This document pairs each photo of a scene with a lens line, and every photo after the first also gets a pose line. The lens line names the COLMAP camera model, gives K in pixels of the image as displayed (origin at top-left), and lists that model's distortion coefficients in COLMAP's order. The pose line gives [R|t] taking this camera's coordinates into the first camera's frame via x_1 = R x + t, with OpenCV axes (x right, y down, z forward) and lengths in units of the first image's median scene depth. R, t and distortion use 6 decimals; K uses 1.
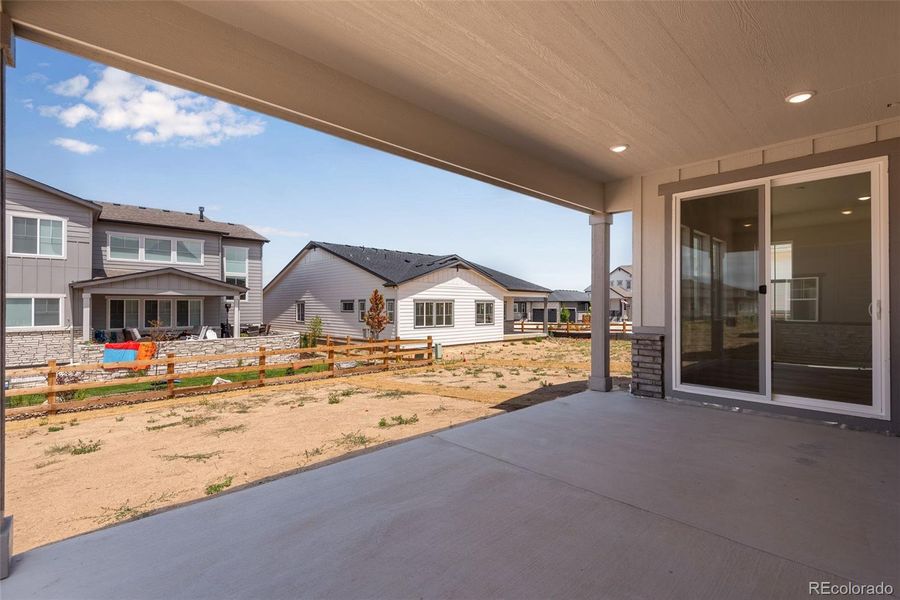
lens RADIAL K [[412.8, 0, 451.0], [0, 412.8, 305.4], [0, 0, 1]] dist [0.011593, -0.000977]
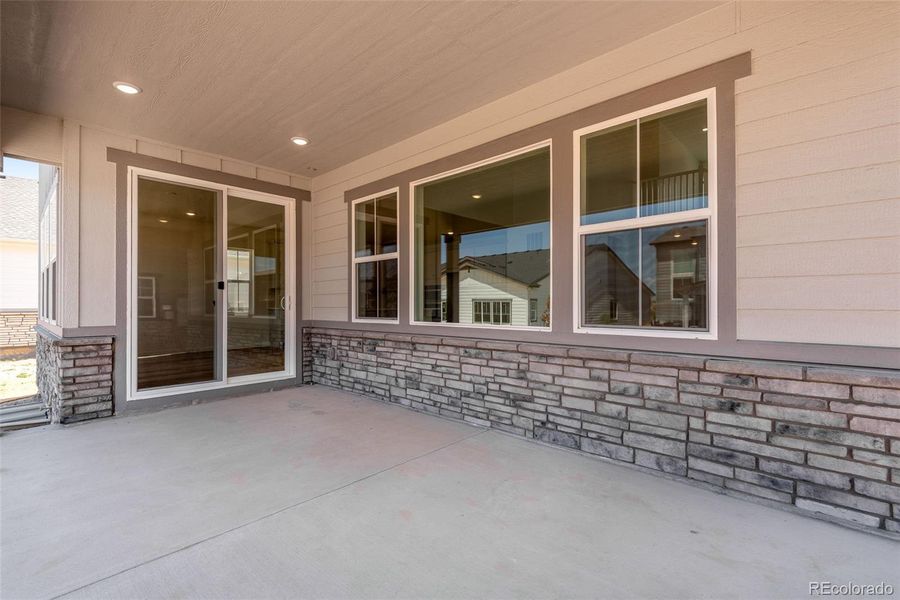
lens RADIAL K [[412.8, 0, 450.0], [0, 412.8, 298.4], [0, 0, 1]] dist [0.011593, -0.000977]
pose [[-0.064155, 0.002831, 0.997936, -0.335793], [-0.006722, 0.999972, -0.003269, -0.003548], [-0.997917, -0.006918, -0.064134, 0.402106]]
